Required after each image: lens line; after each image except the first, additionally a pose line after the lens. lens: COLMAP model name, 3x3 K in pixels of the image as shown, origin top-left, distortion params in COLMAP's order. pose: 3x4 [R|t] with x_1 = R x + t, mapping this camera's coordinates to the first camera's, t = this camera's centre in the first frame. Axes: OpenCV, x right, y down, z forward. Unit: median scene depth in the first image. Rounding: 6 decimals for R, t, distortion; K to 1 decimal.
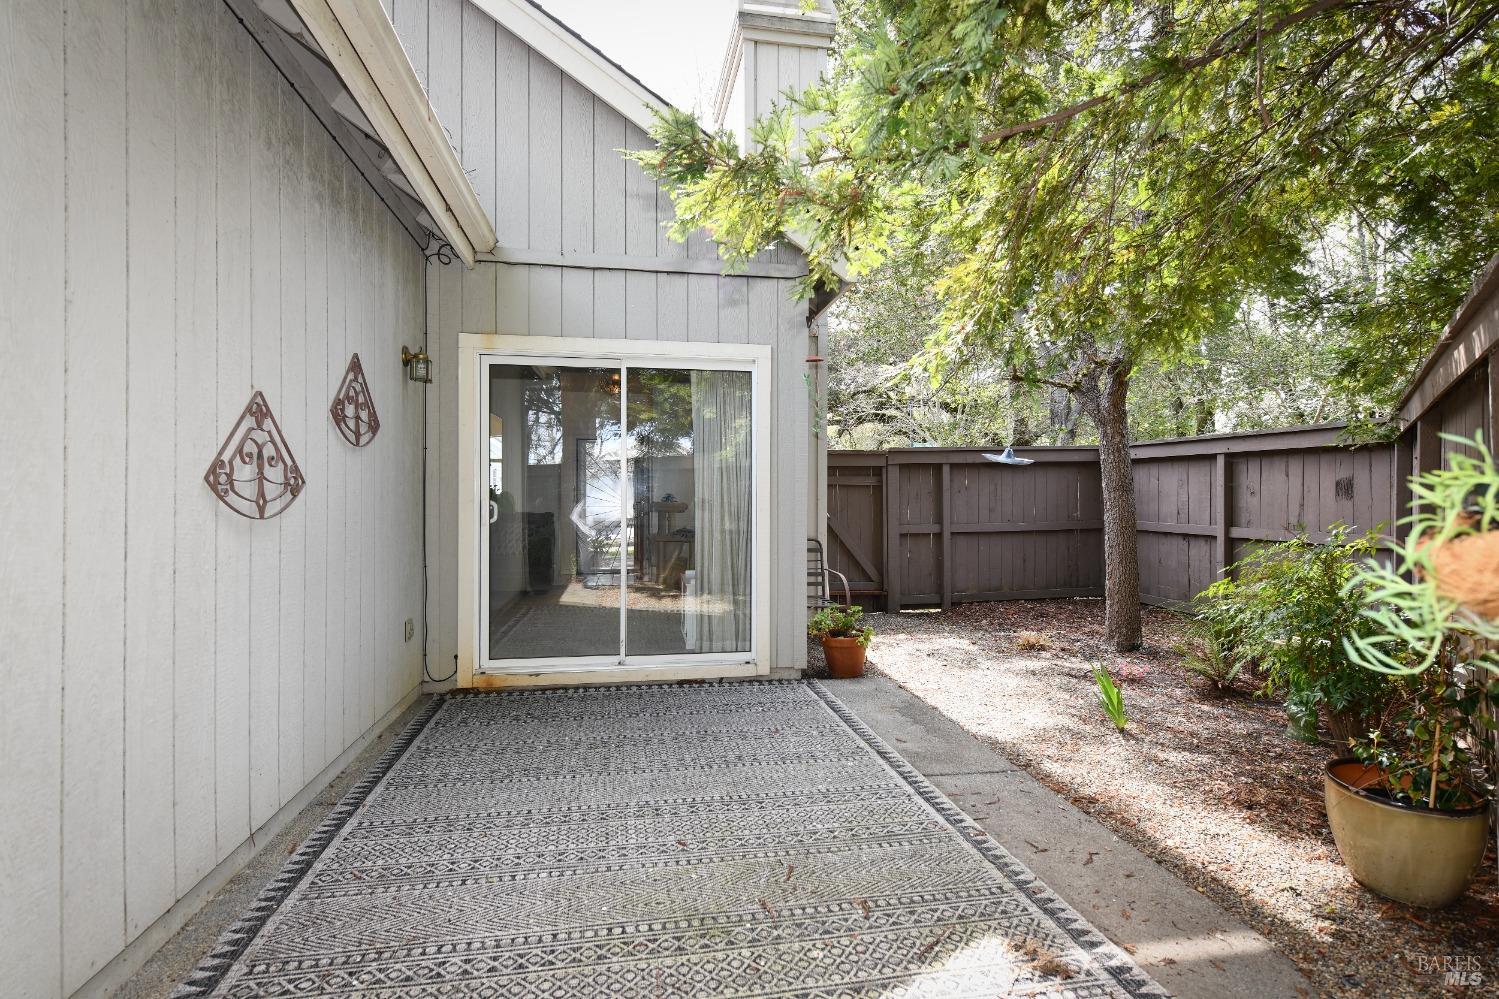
lens RADIAL K [[733.9, 0, 745.5], [0, 733.9, 496.0], [0, 0, 1]] dist [0.005589, -0.002452]
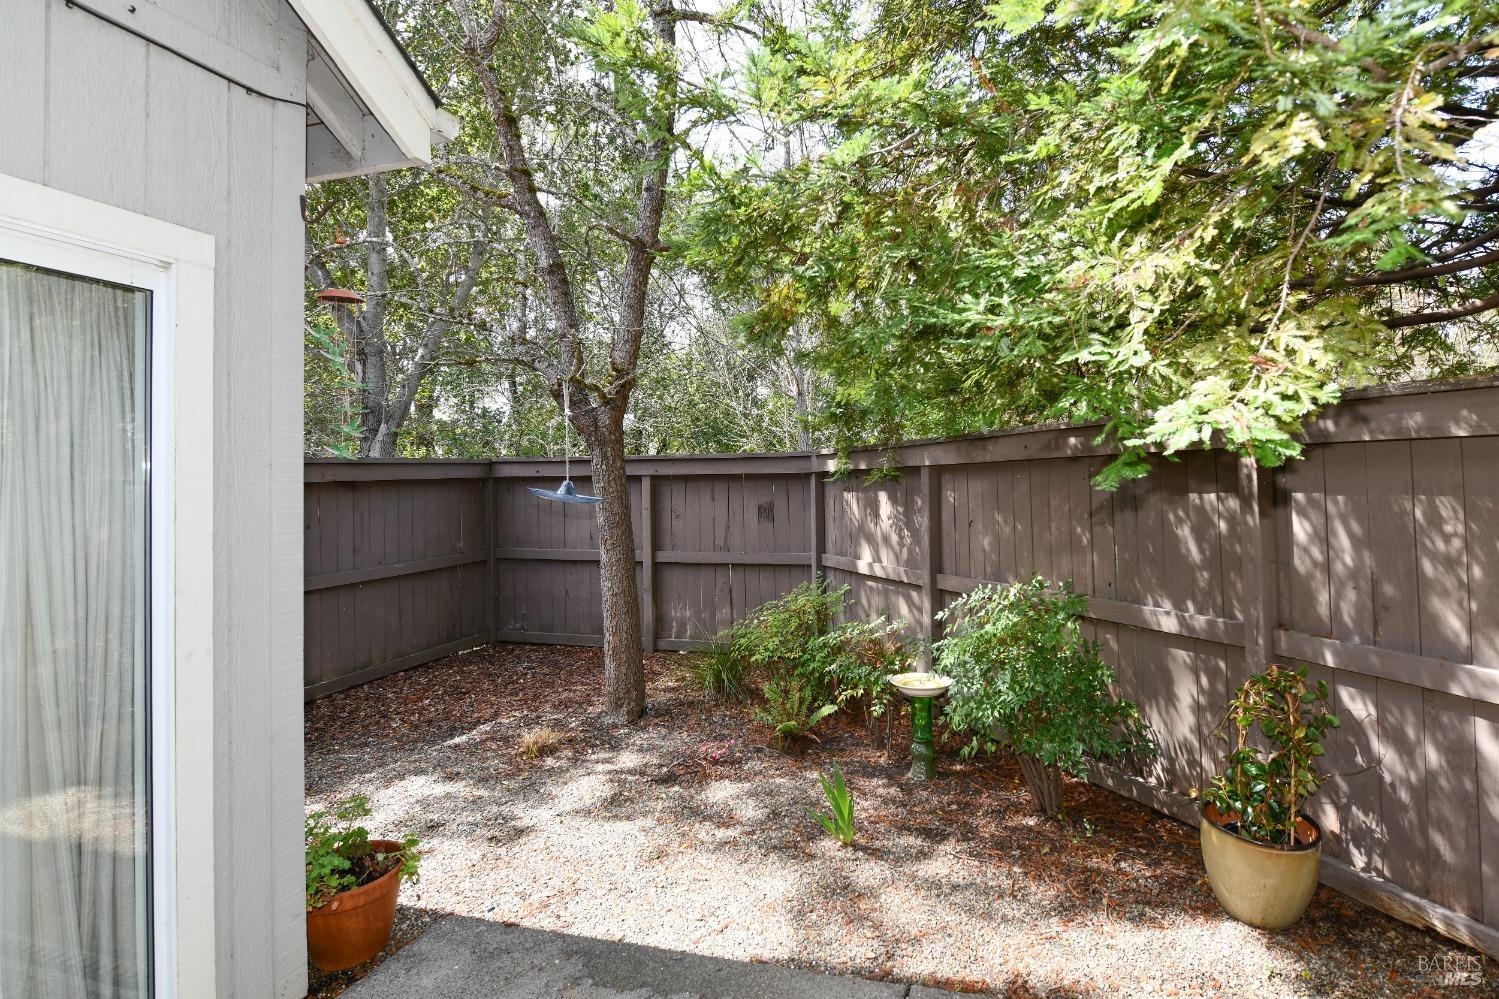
lens RADIAL K [[733.9, 0, 818.7], [0, 733.9, 467.2], [0, 0, 1]] dist [0.005589, -0.002452]
pose [[0.413381, 0.009147, 0.910512, -0.234252], [0.015269, 0.999739, -0.016976, -0.084622], [-0.910430, 0.020921, 0.413134, 0.677362]]
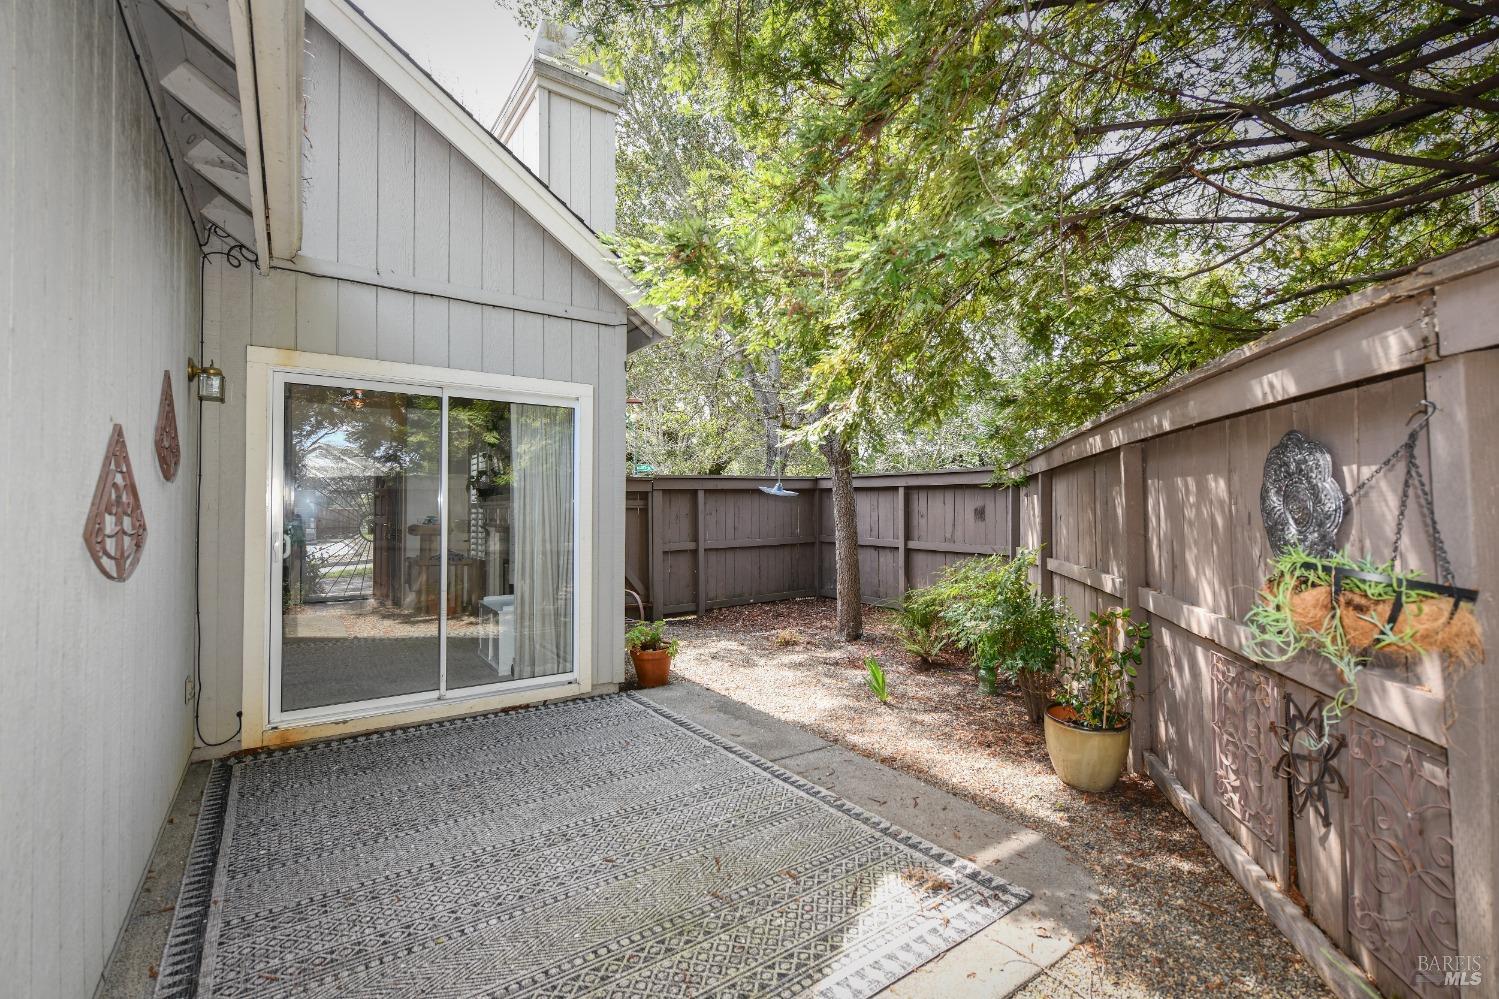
lens RADIAL K [[674.8, 0, 764.5], [0, 674.8, 496.8], [0, 0, 1]] dist [0.004383, -0.002995]
pose [[0.898461, 0.008162, 0.438978, -0.213723], [-0.001027, 0.999864, -0.016489, -0.030725], [-0.439052, 0.014364, 0.898347, -0.001203]]
